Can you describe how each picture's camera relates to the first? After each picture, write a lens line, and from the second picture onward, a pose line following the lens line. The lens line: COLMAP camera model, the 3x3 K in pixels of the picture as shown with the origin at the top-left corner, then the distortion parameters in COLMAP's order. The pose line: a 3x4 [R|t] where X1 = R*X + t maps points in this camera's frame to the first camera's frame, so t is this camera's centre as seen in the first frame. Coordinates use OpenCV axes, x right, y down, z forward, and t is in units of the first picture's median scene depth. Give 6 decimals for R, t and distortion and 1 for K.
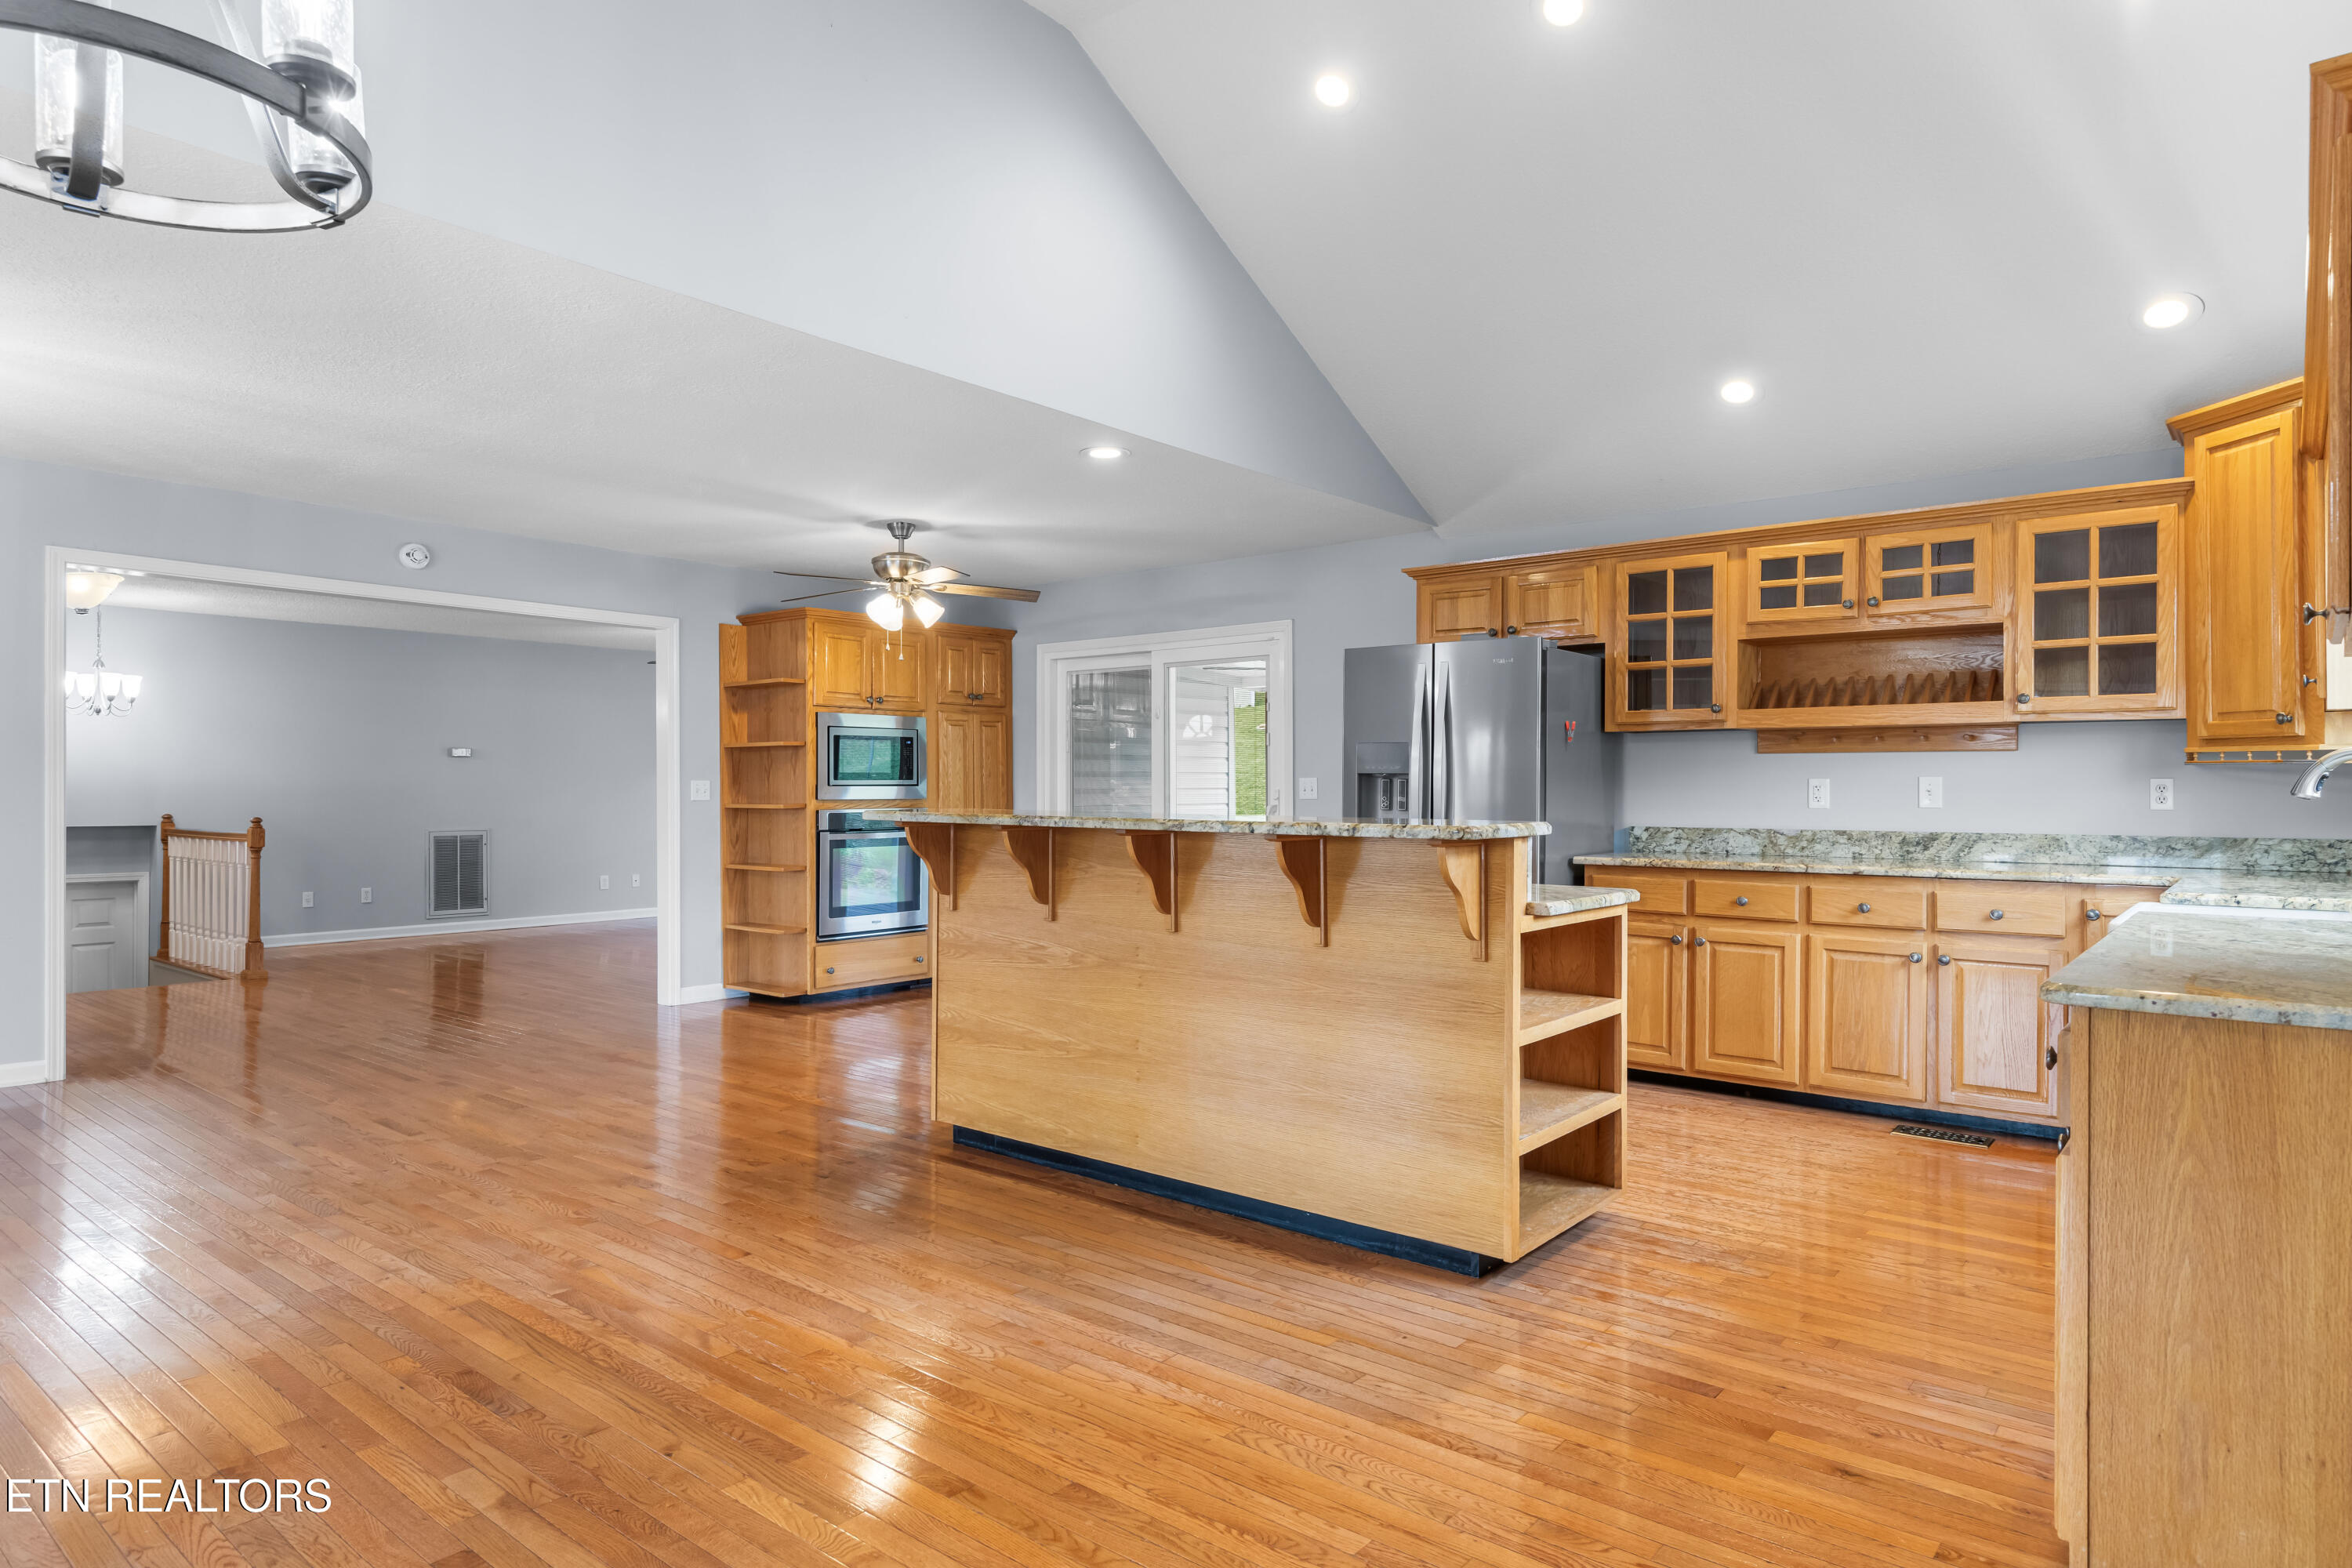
lens RADIAL K [[1362.2, 0, 1167.8], [0, 1362.2, 784.6], [0, 0, 1]] dist [0.007181, 0.000428]
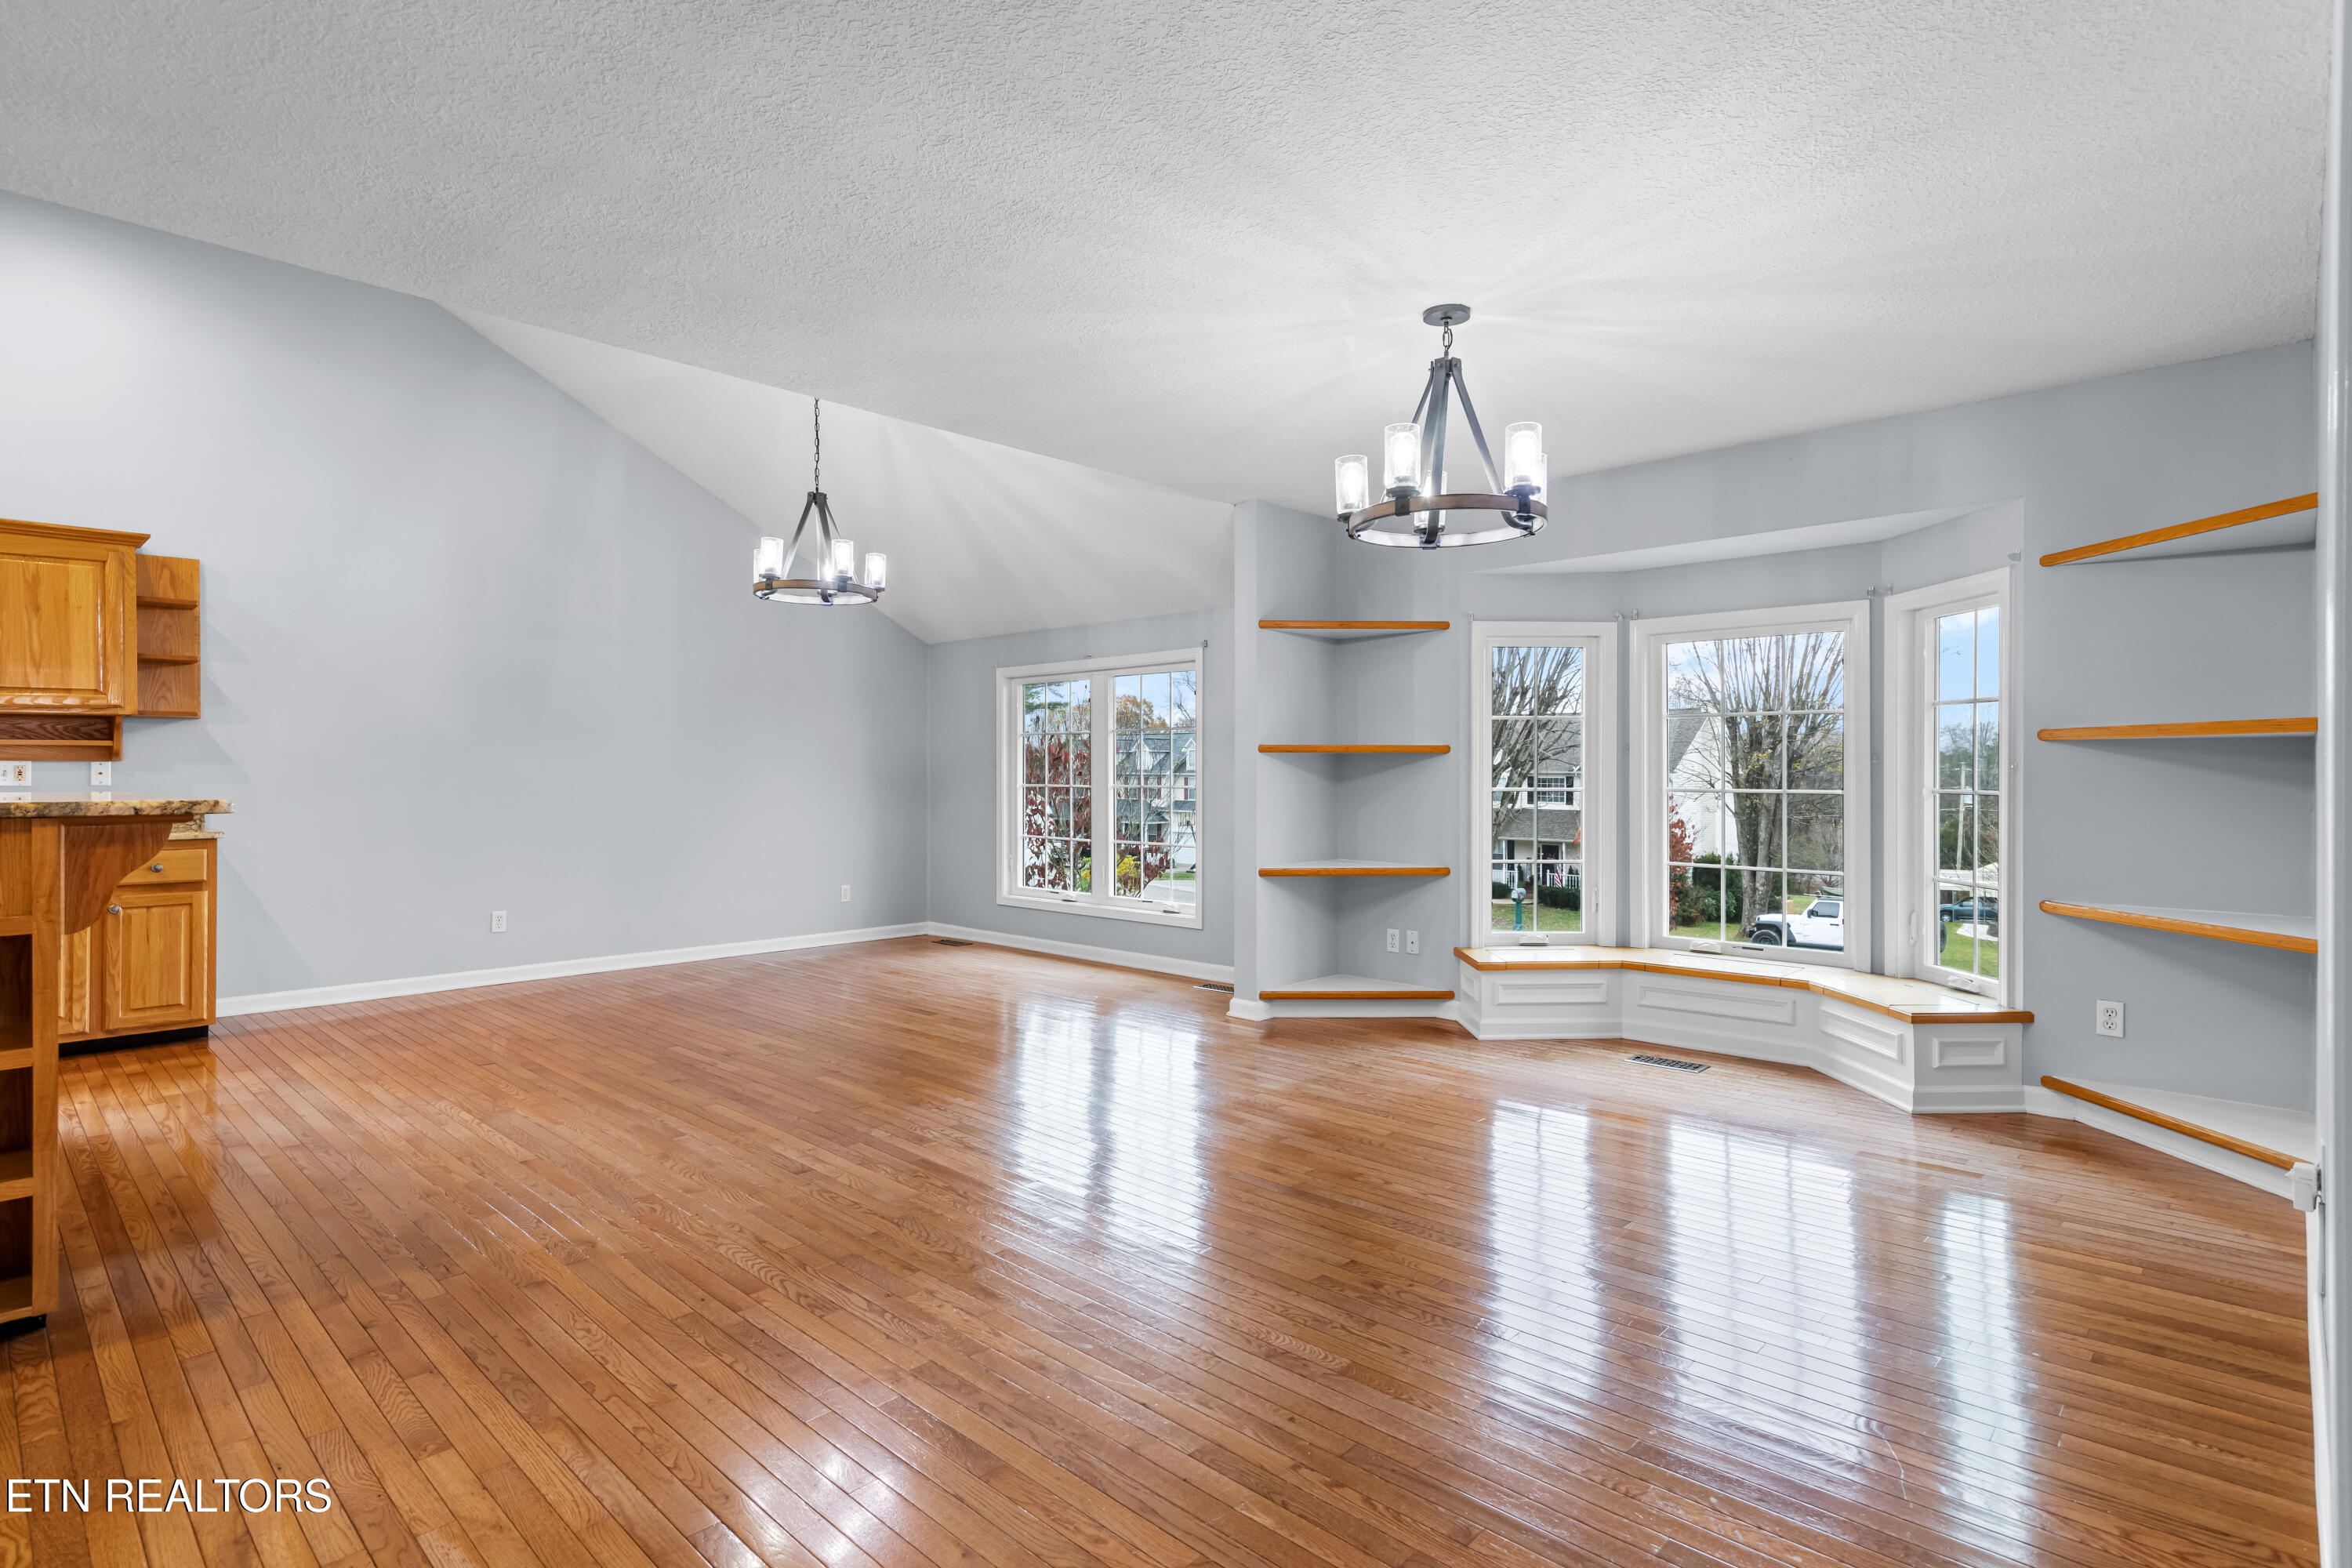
lens RADIAL K [[1177.1, 0, 1168.2], [0, 1177.1, 765.0], [0, 0, 1]] dist [0.004930, -0.000570]
pose [[-0.997464, -0.000706, 0.071170, -0.664061], [-0.001104, 0.999984, -0.005558, 0.003573], [-0.071165, -0.005623, -0.997449, 1.402511]]
